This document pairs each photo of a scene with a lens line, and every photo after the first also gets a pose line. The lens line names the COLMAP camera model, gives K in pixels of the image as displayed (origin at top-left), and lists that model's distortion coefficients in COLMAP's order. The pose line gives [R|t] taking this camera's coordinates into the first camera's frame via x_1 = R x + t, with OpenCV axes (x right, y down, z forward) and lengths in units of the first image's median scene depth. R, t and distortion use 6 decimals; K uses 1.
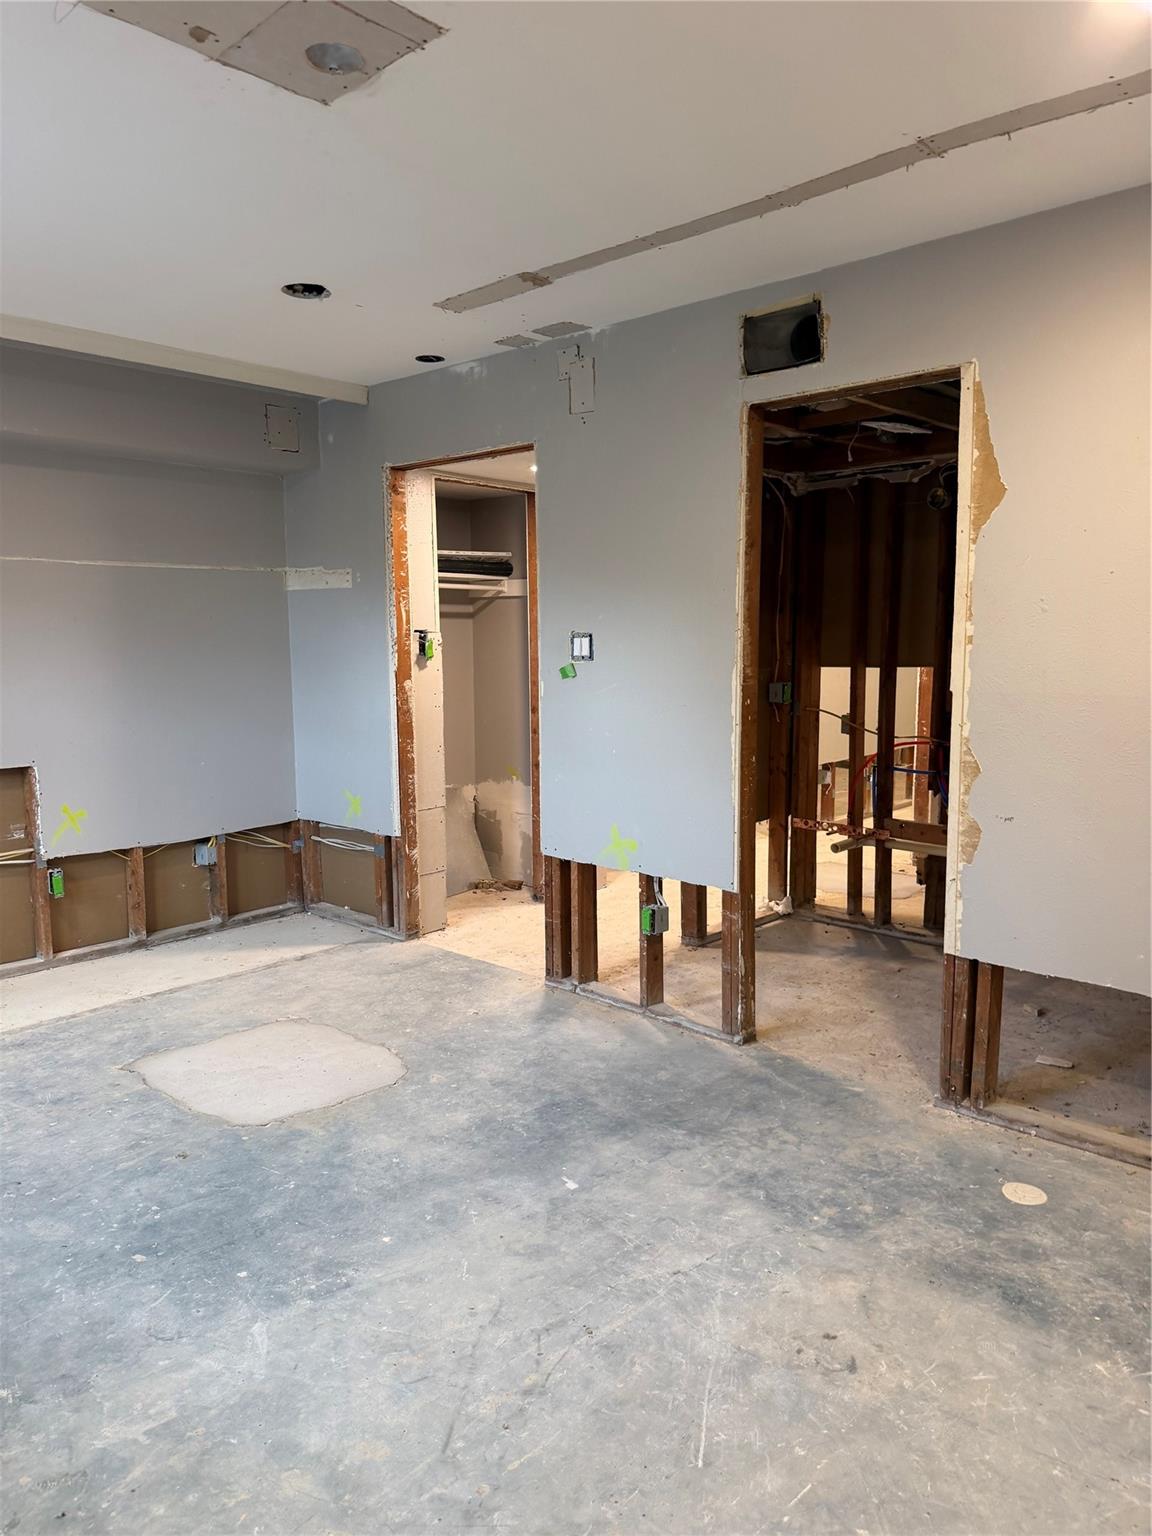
lens RADIAL K [[1085.4, 0, 577.0], [0, 1085.4, 770.7], [0, 0, 1]] dist [0.020897, -0.025773]
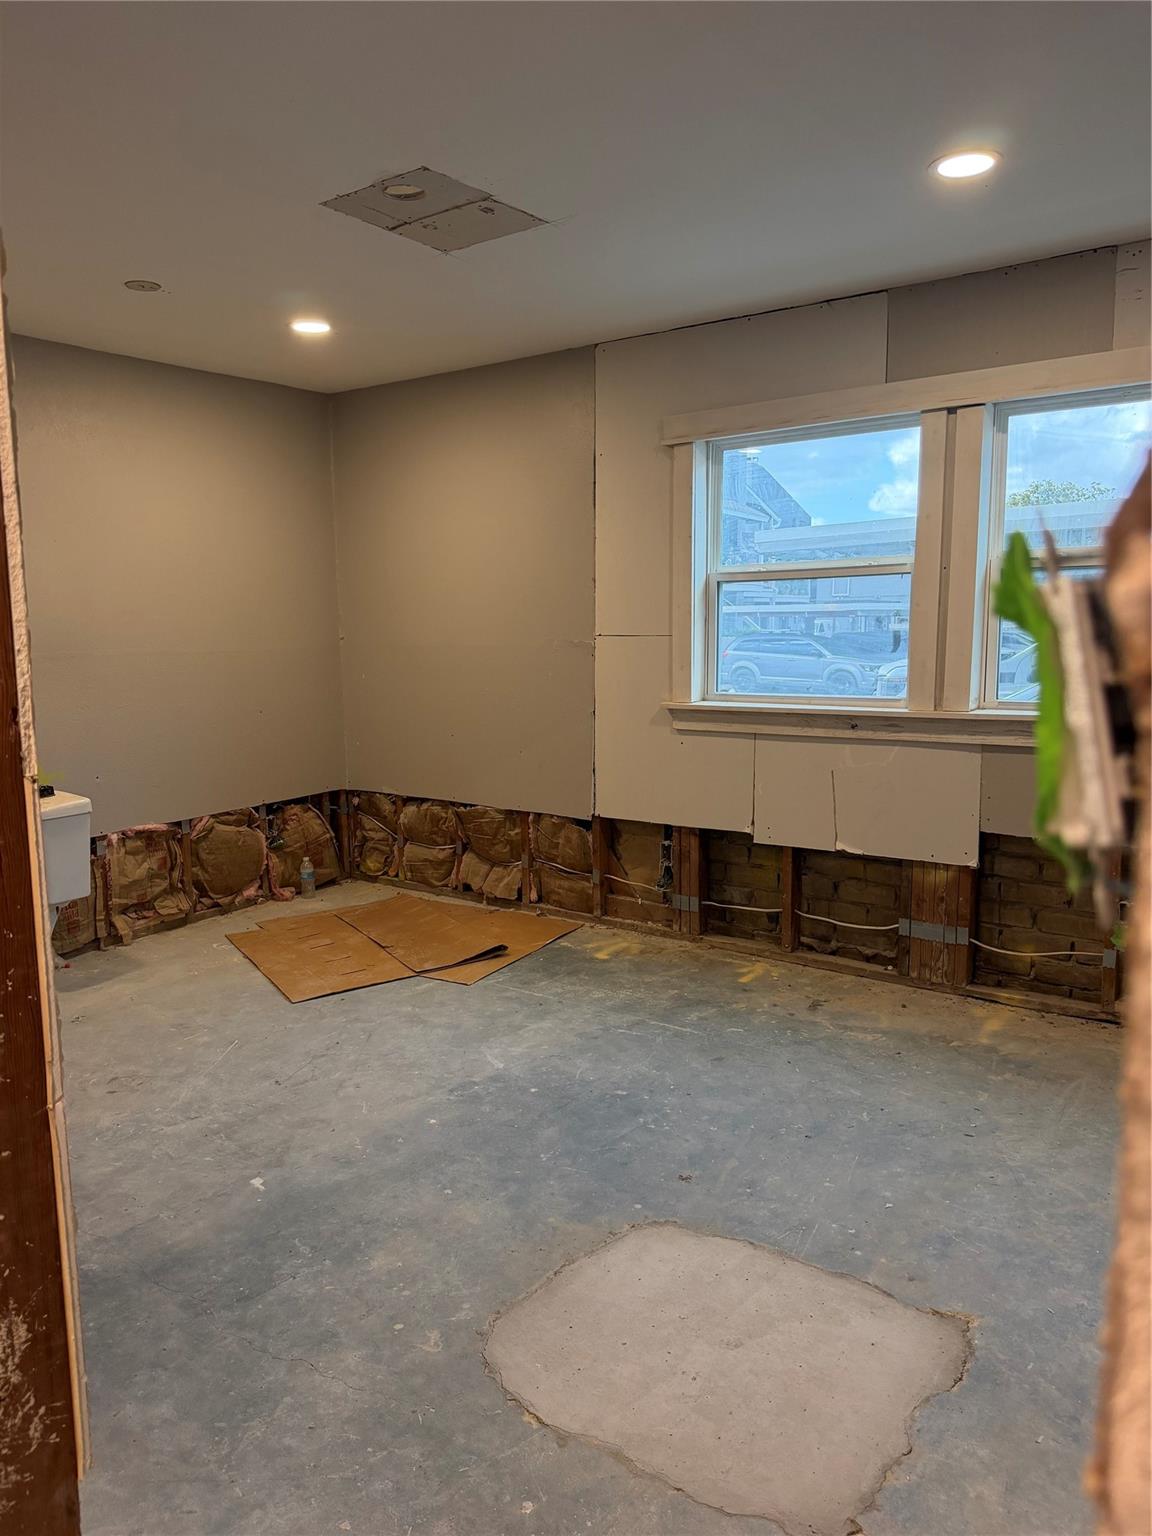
lens RADIAL K [[1085.4, 0, 573.4], [0, 1085.4, 772.5], [0, 0, 1]] dist [0.020897, -0.025773]
pose [[-0.992974, 0.035989, -0.112723, -0.188723], [0.004784, 0.964059, 0.265647, -0.227571], [0.118232, 0.263241, -0.957458, 1.868702]]
